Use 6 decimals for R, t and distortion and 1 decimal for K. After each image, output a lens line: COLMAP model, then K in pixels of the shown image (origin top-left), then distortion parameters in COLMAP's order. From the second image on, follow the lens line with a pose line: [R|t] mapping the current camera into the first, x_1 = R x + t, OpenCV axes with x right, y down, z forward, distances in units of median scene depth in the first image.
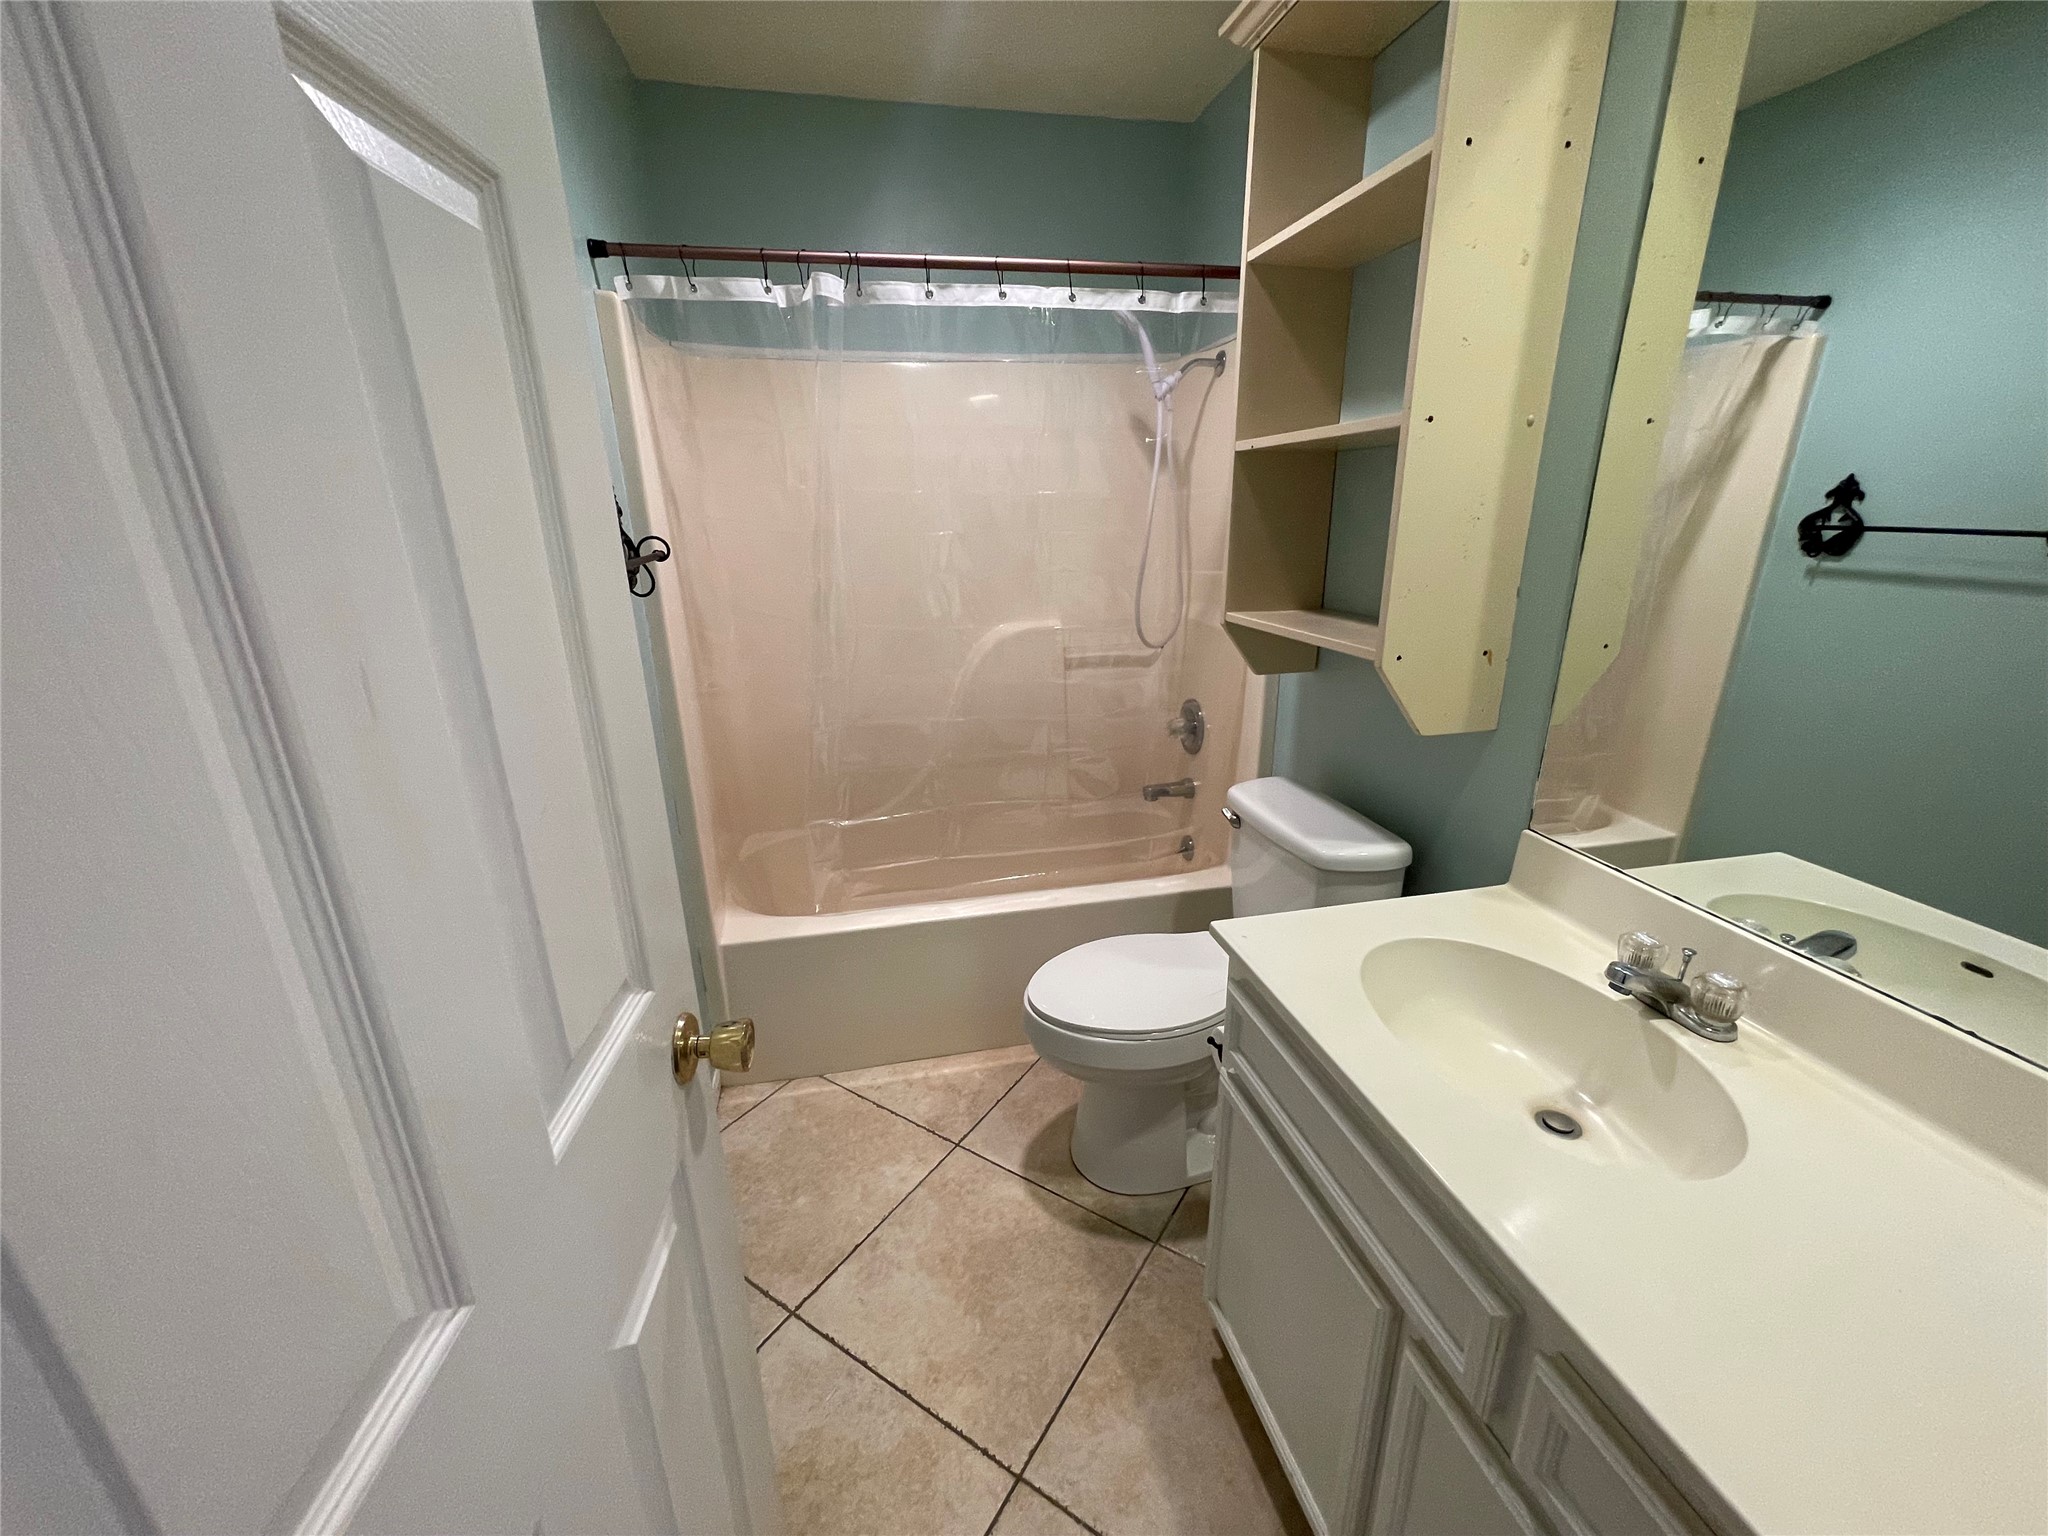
lens RADIAL K [[824.0, 0, 1028.0], [0, 824.0, 775.4], [0, 0, 1]] dist [-0.001272, 0.000973]
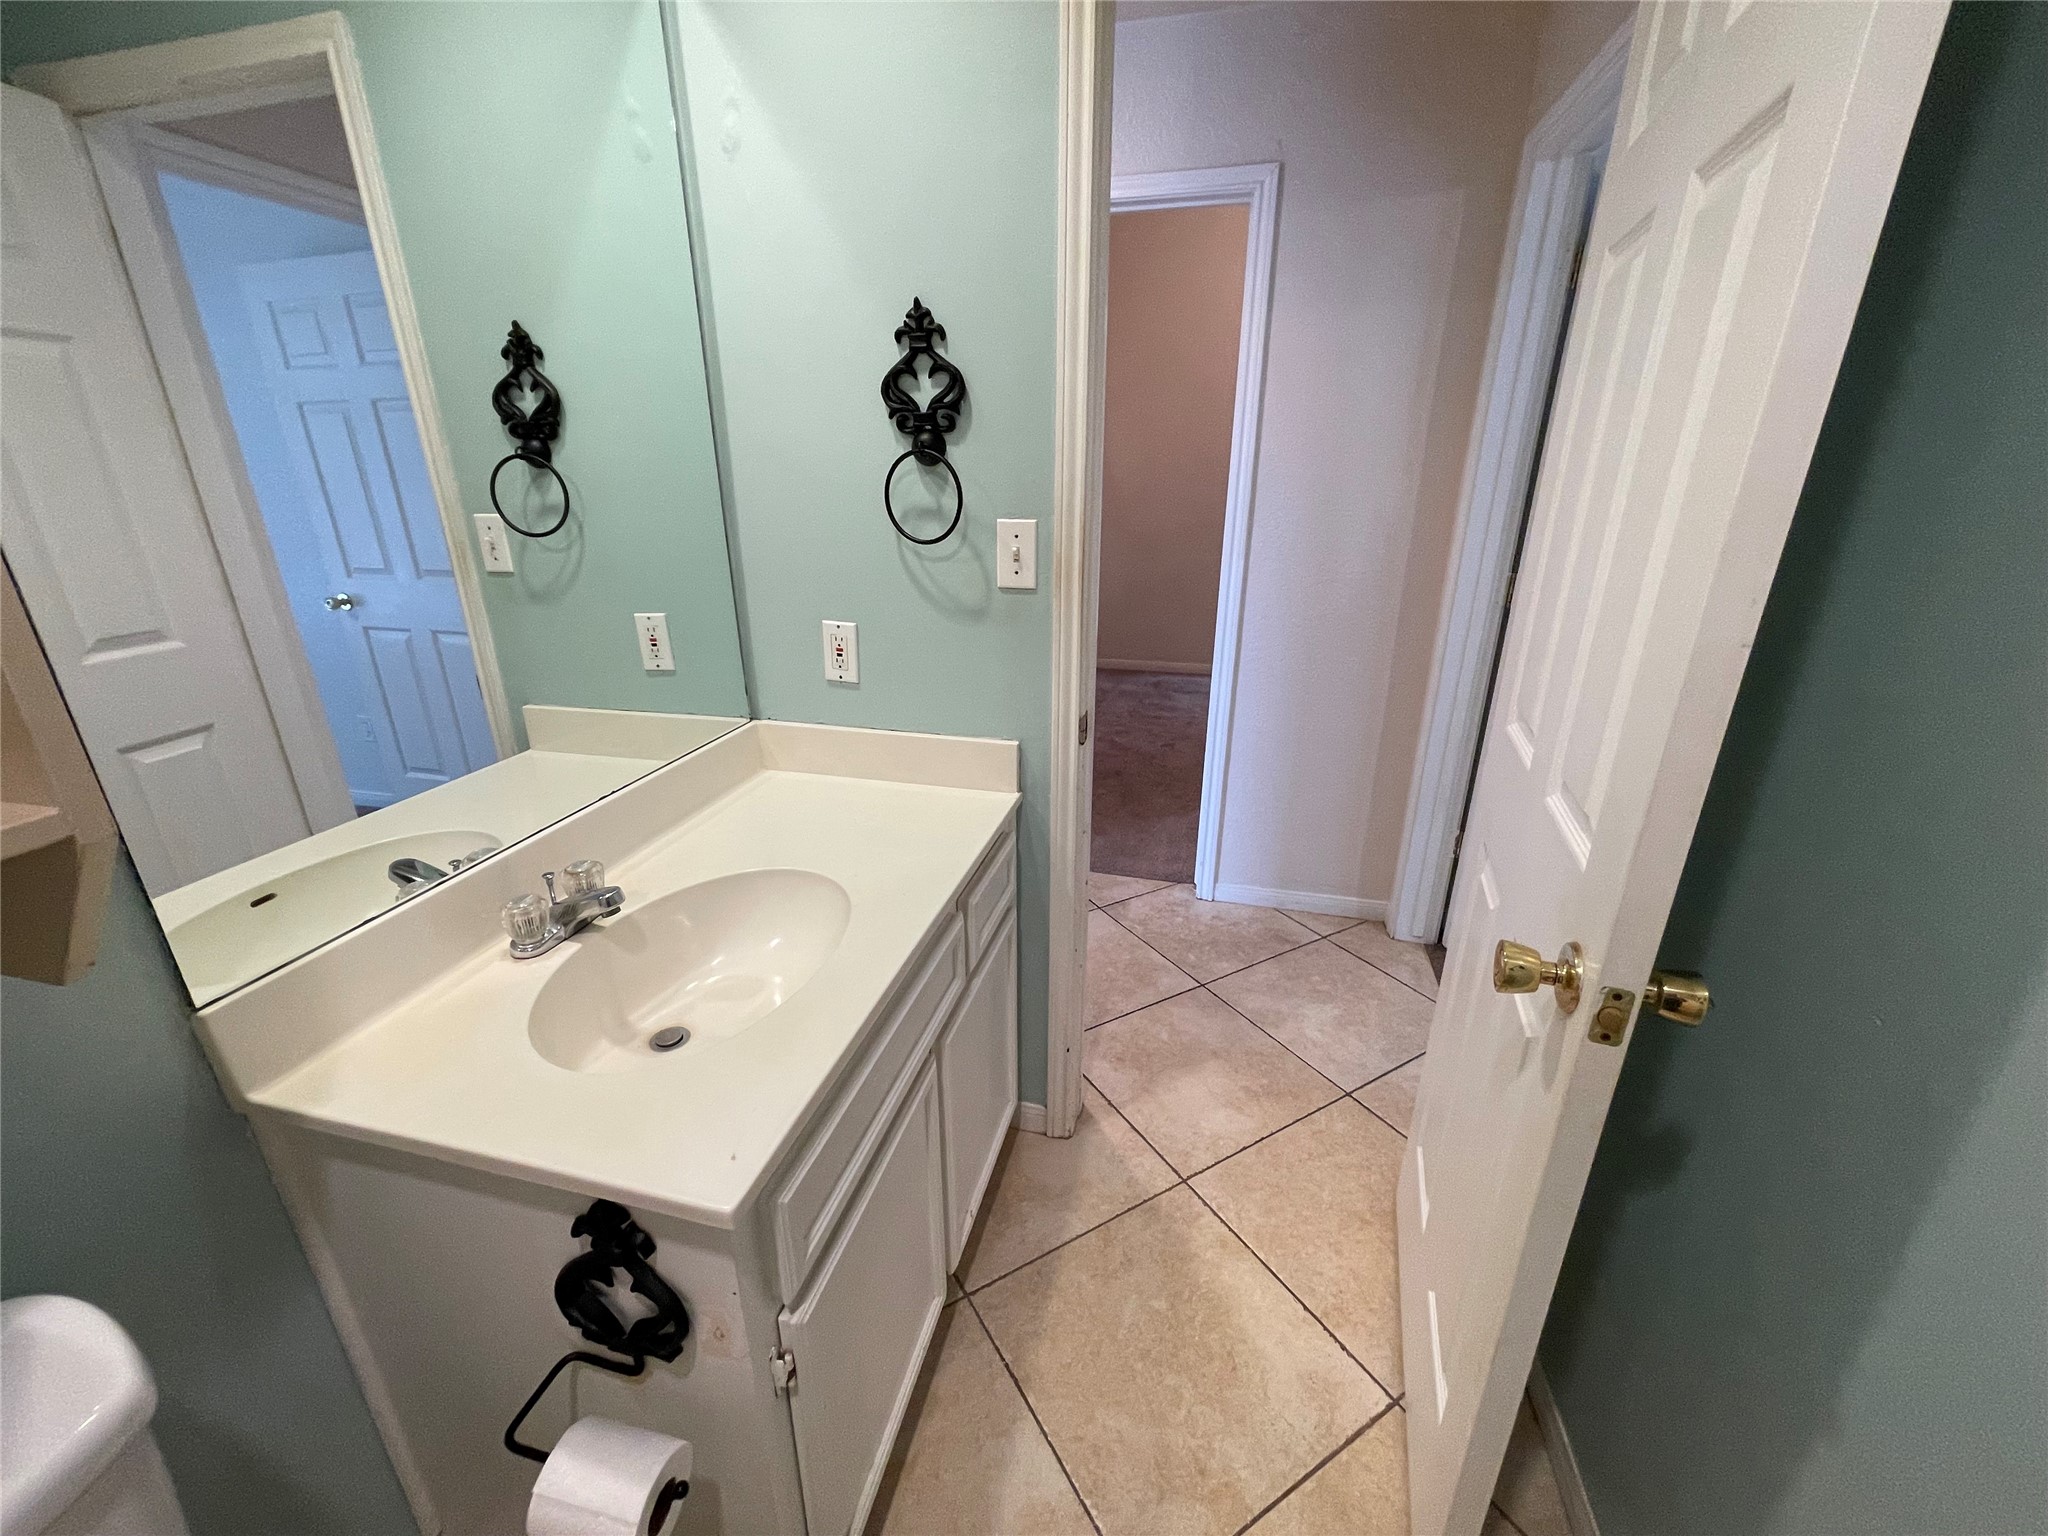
lens RADIAL K [[824.0, 0, 1016.3], [0, 824.0, 765.3], [0, 0, 1]] dist [-0.001272, 0.000973]
pose [[-0.888640, -0.134679, 0.438384, -0.148282], [0.167510, 0.794538, 0.583653, -0.375047], [-0.426918, 0.592091, -0.683498, 1.280746]]
